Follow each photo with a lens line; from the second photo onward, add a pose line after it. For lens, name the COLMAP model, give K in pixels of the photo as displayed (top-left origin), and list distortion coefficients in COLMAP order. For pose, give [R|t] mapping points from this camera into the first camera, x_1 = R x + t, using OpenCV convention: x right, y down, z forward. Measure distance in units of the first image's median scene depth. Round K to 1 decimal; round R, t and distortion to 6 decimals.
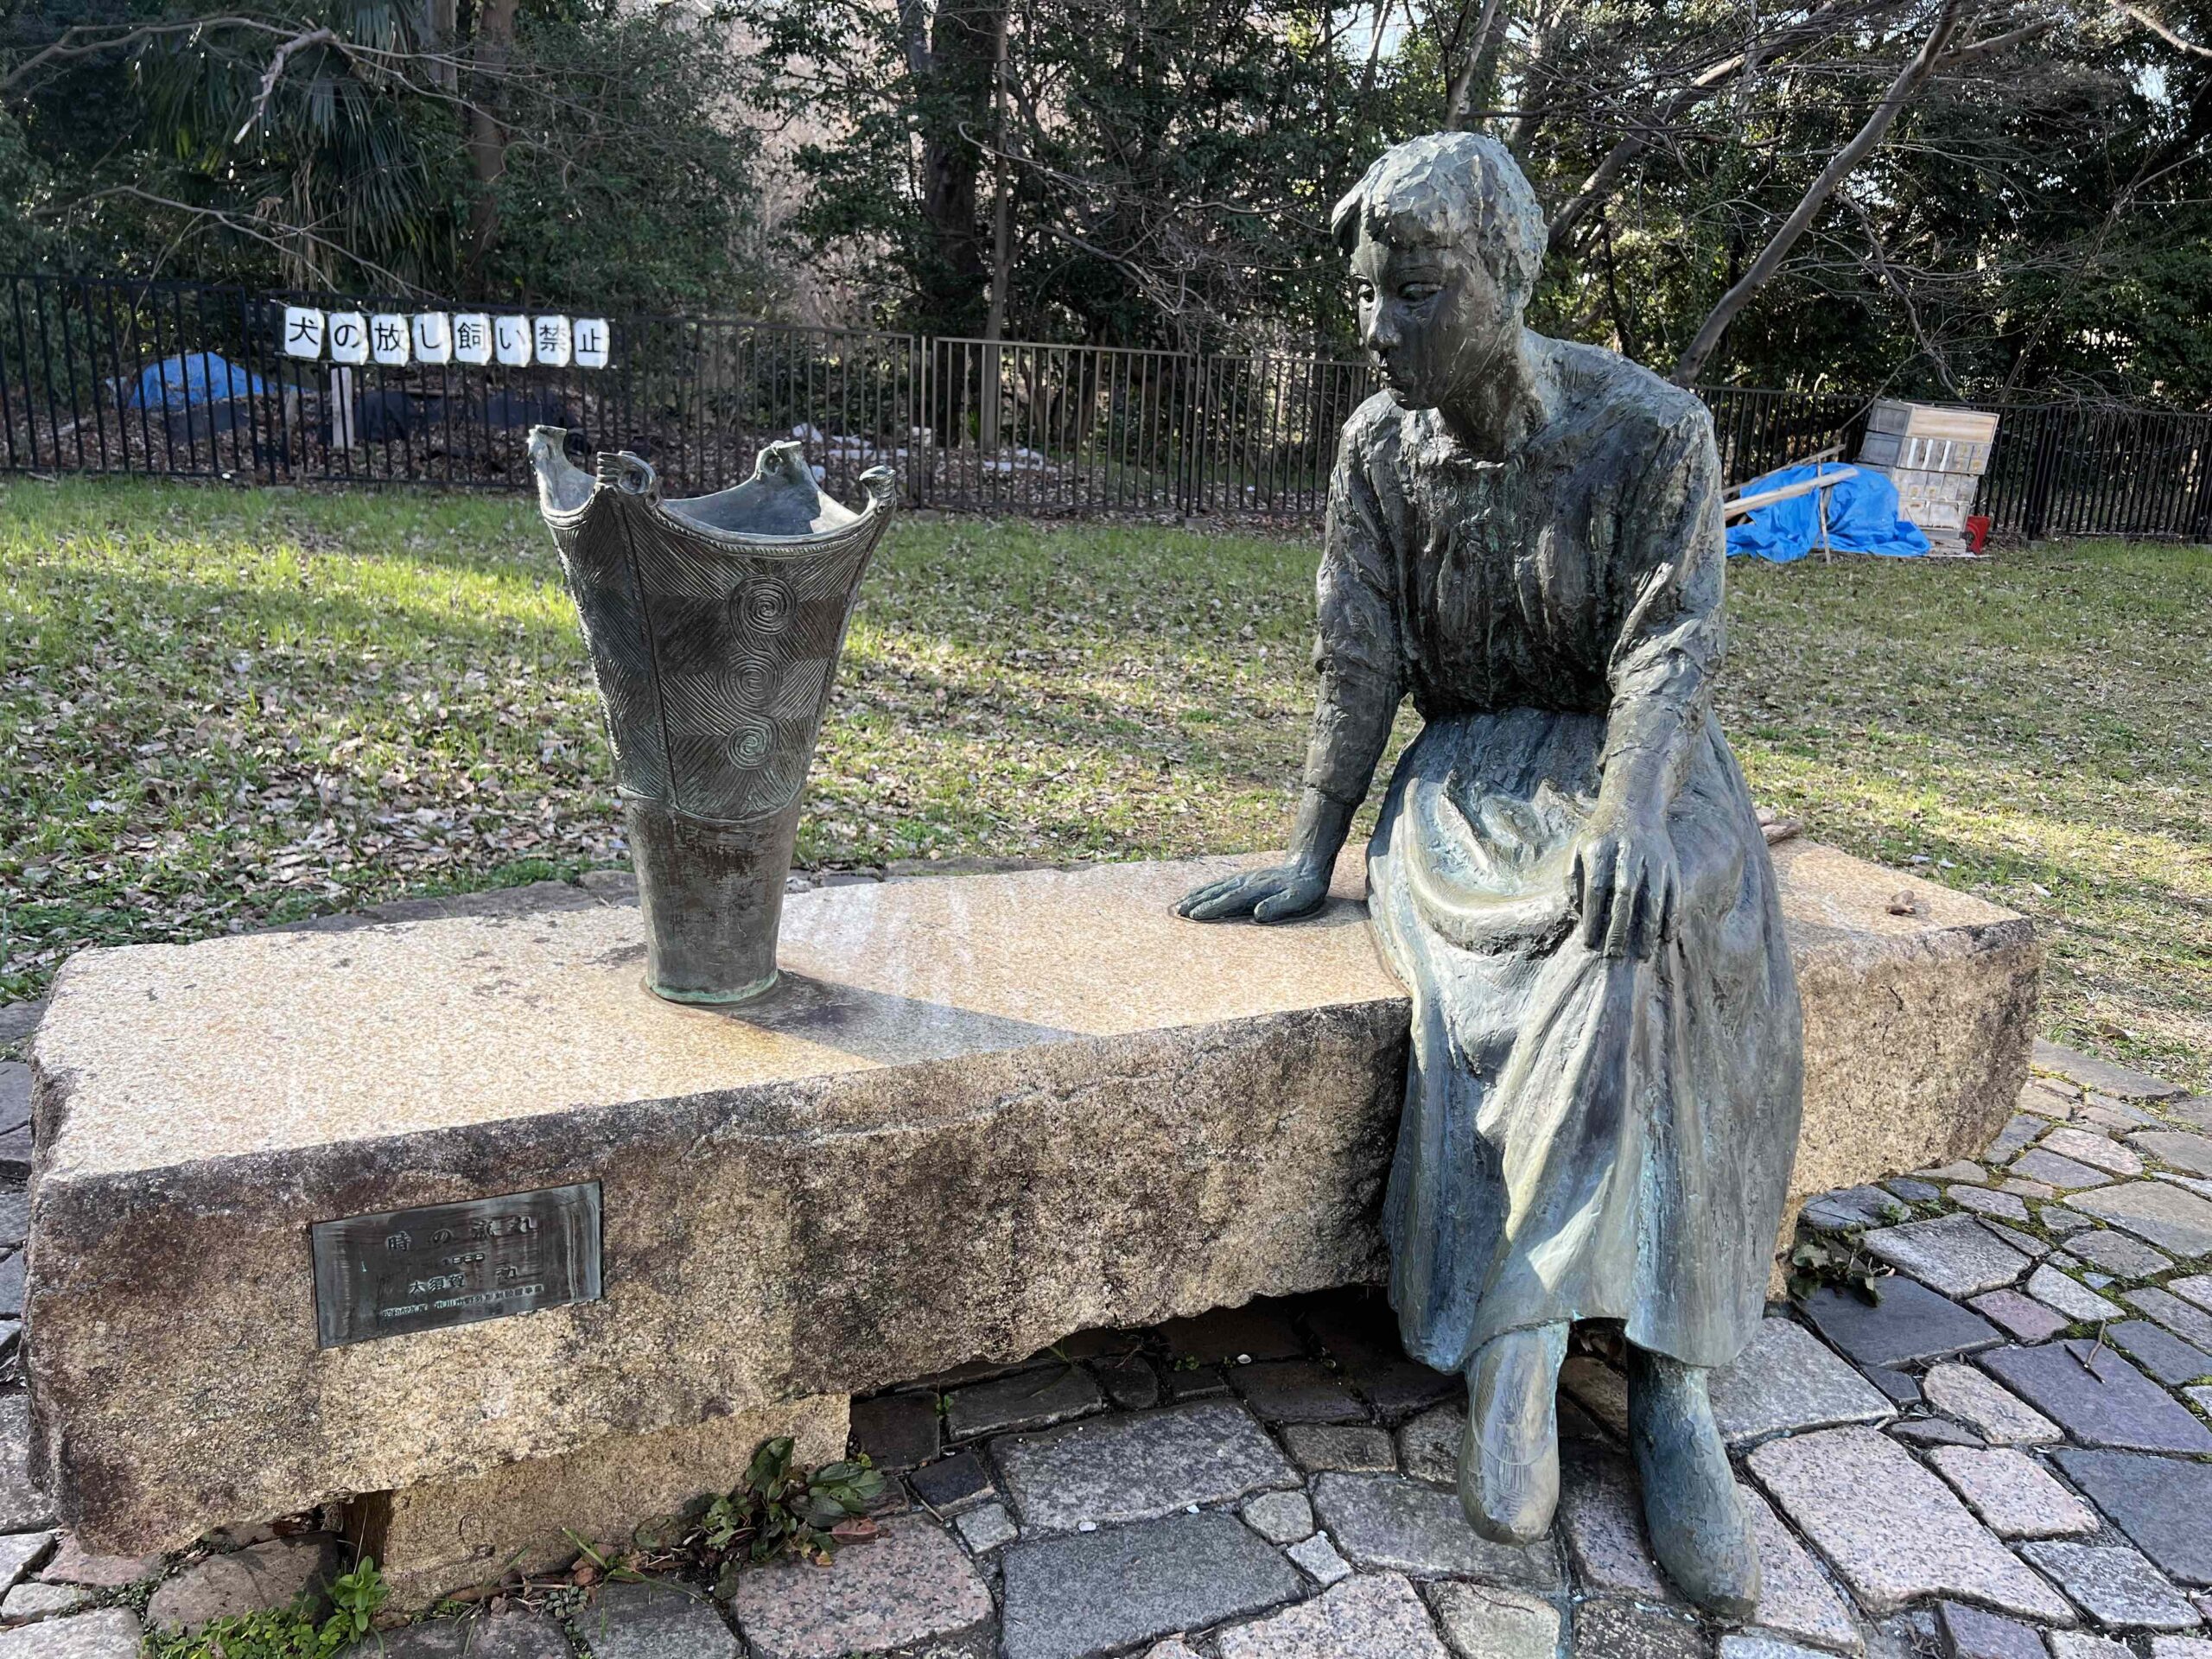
lens RADIAL K [[1591.2, 0, 1106.0], [0, 1591.2, 829.5], [0, 0, 1]] dist [0.097206, -0.001059]
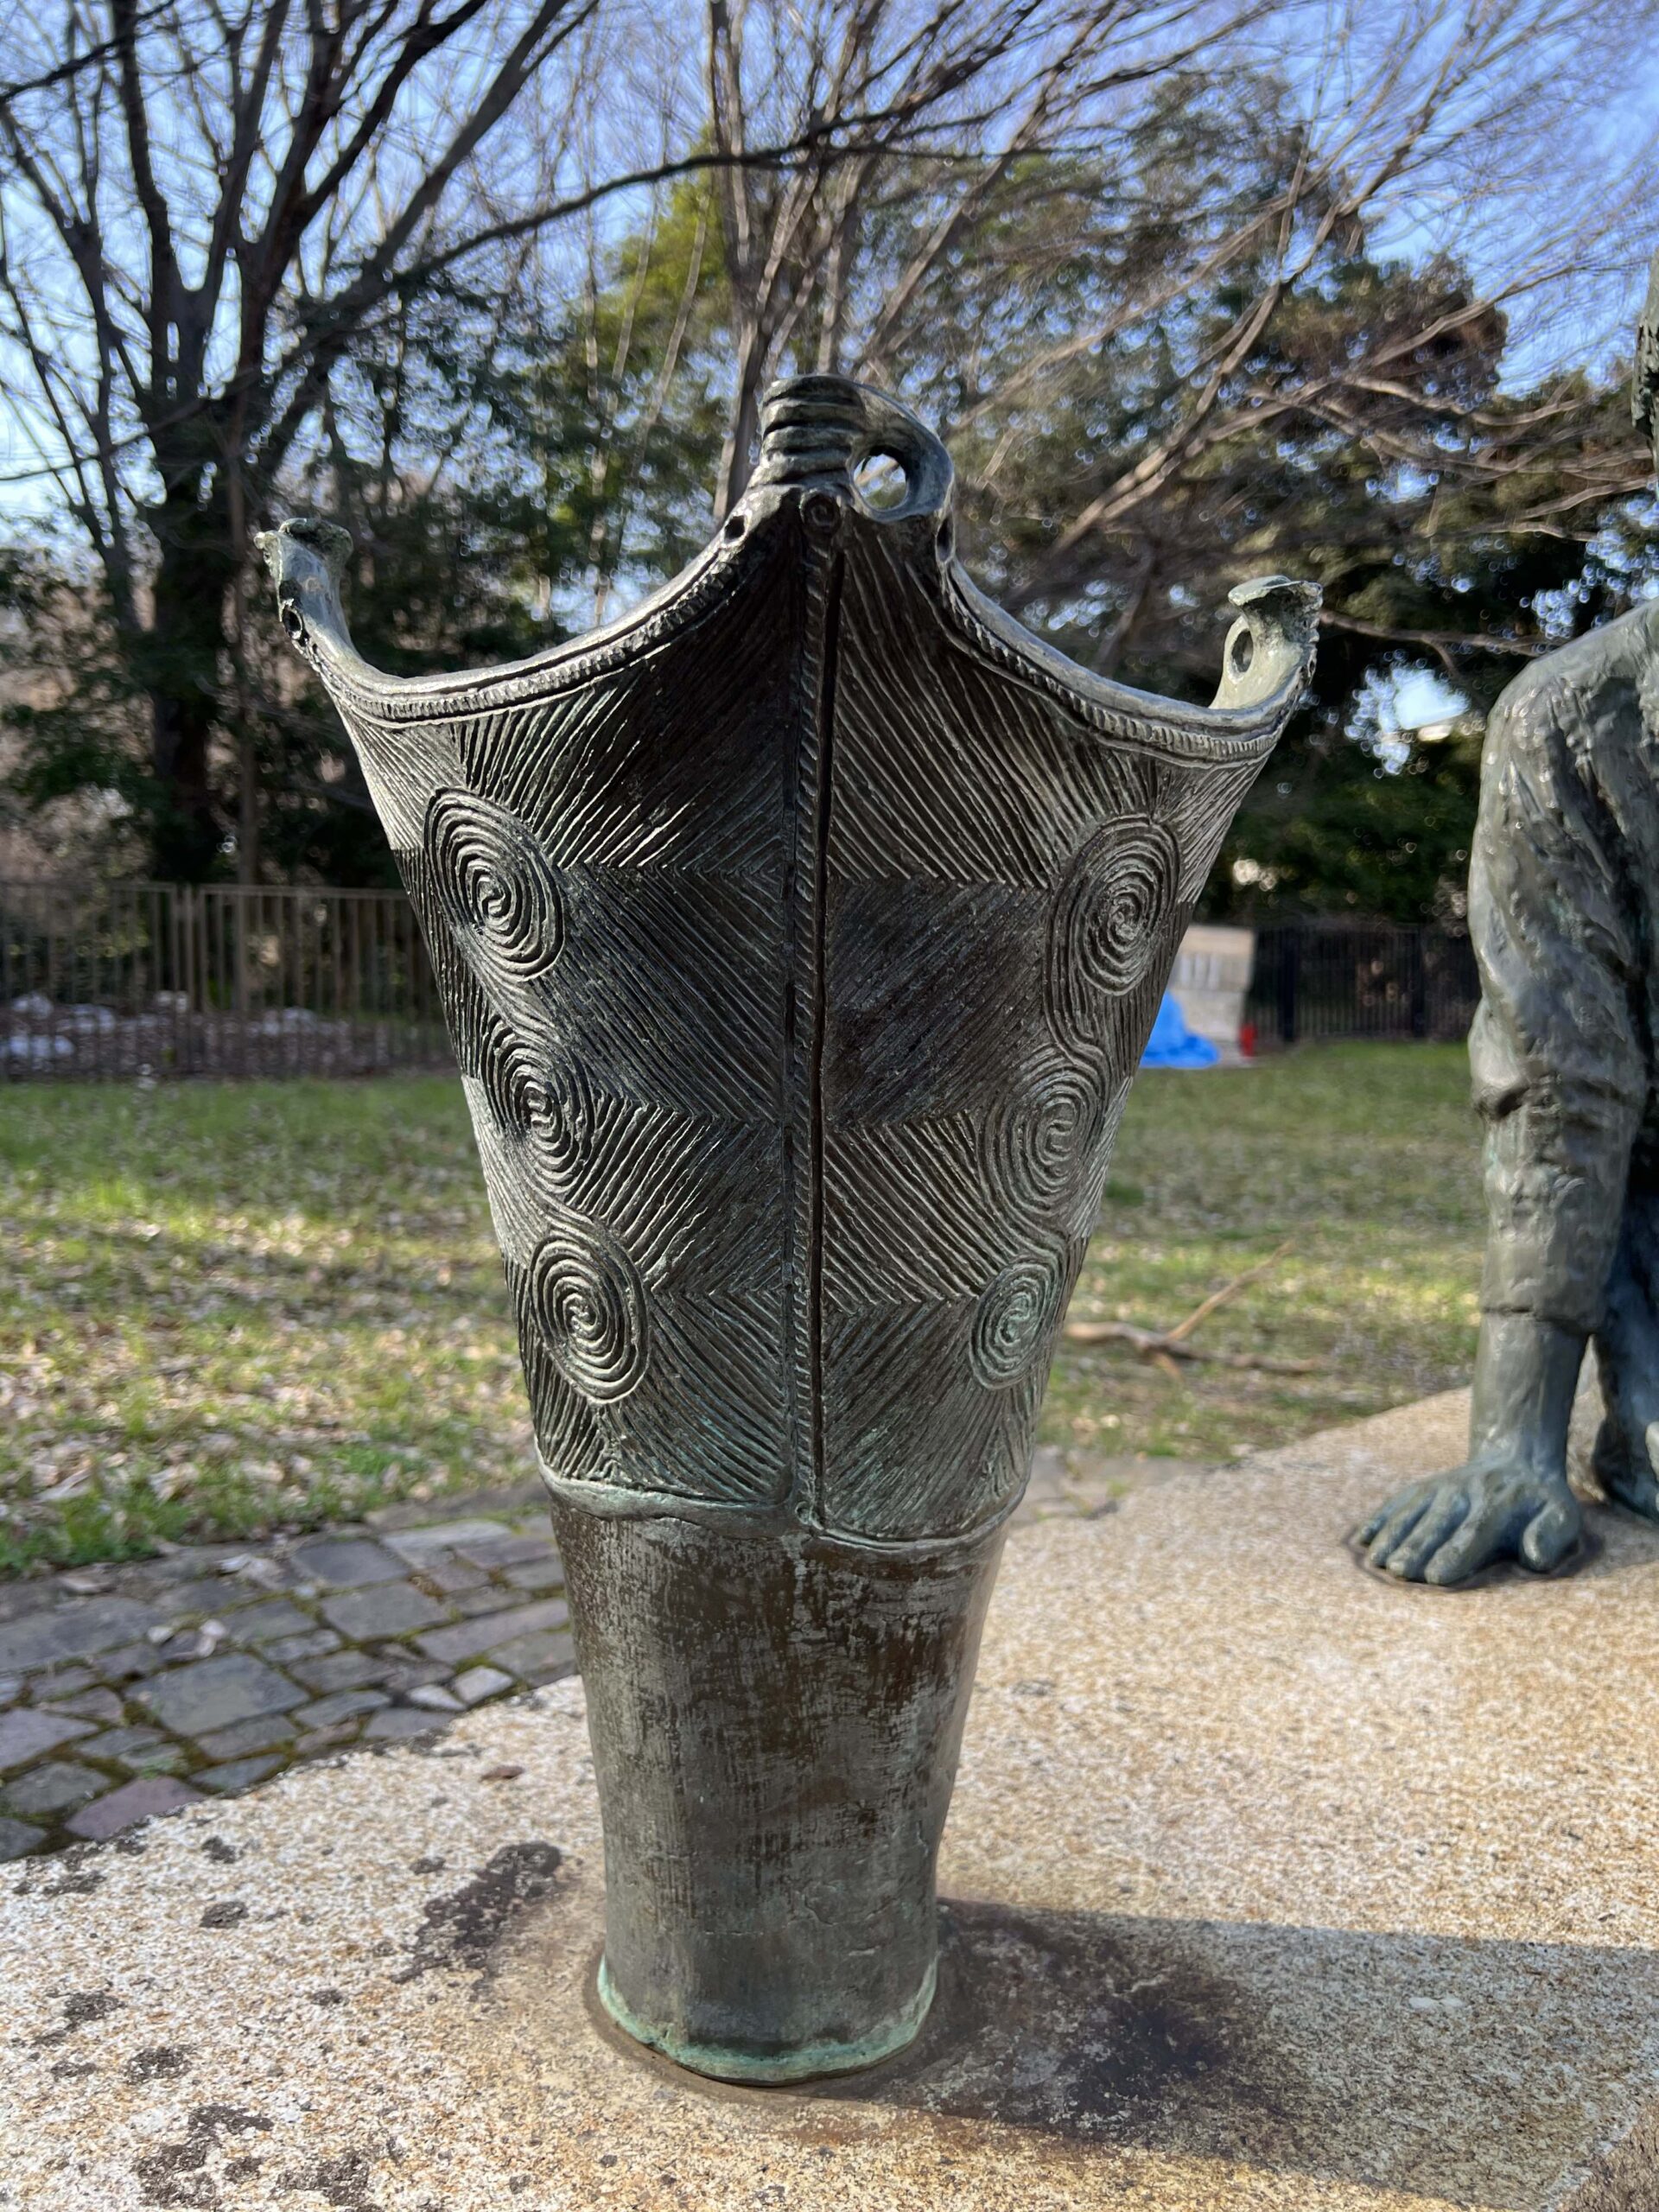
lens RADIAL K [[1665.5, 0, 829.5], [0, 1665.5, 1106.0], [0, 0, 1]] dist [0.037101, -0.003624]
pose [[0.960423, -0.070244, 0.269542, -0.096936], [0.115307, 0.981135, -0.155171, -0.012697], [-0.253558, 0.180110, 0.950405, 0.174022]]
